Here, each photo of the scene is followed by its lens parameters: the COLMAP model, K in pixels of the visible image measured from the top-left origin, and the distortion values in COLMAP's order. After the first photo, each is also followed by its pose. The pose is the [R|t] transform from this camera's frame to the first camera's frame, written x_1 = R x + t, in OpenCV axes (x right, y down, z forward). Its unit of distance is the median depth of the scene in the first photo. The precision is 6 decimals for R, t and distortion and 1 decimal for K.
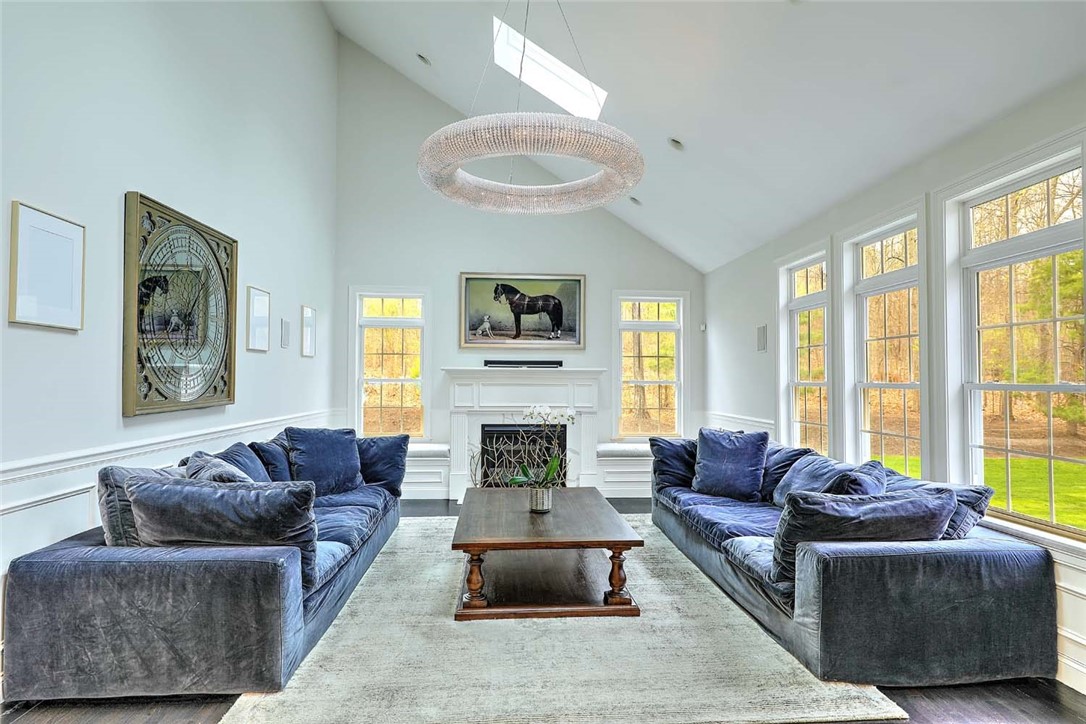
lens RADIAL K [[597.5, 0, 541.0], [0, 597.5, 364.1], [0, 0, 1]] dist [0.011695, -0.000264]
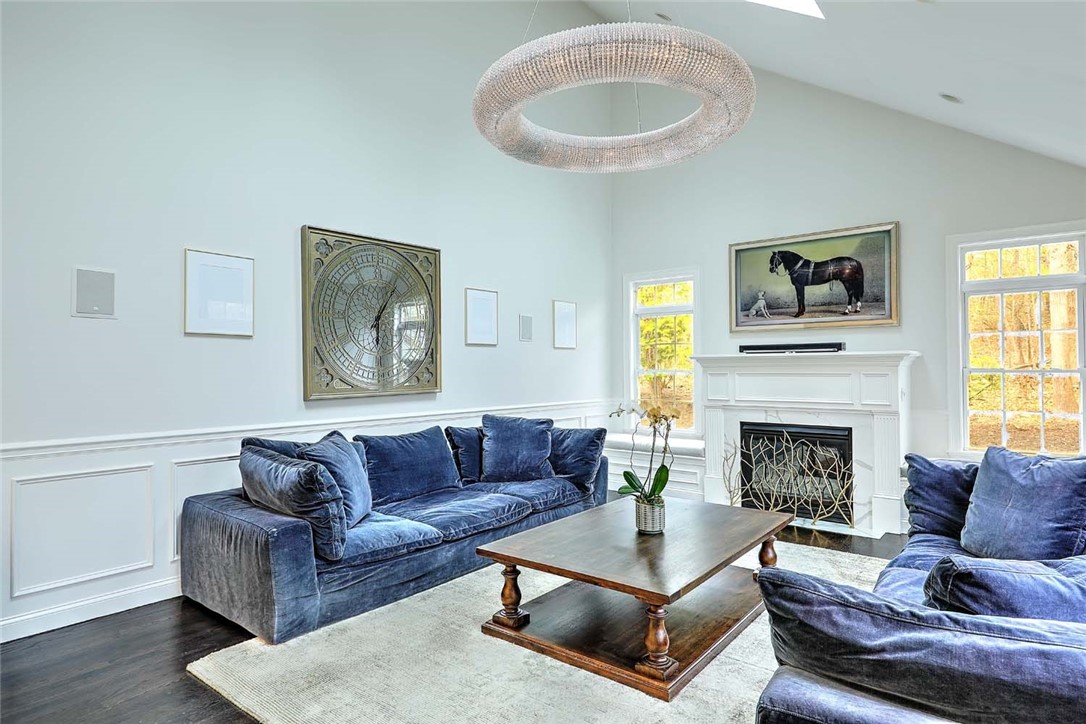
lens RADIAL K [[597.5, 0, 543.3], [0, 597.5, 361.1], [0, 0, 1]] dist [0.011695, -0.000264]
pose [[0.739074, -0.018022, -0.673383, 0.265457], [0.026209, 0.999654, 0.002011, 0.006405], [0.673114, -0.019135, 0.739291, 0.188870]]
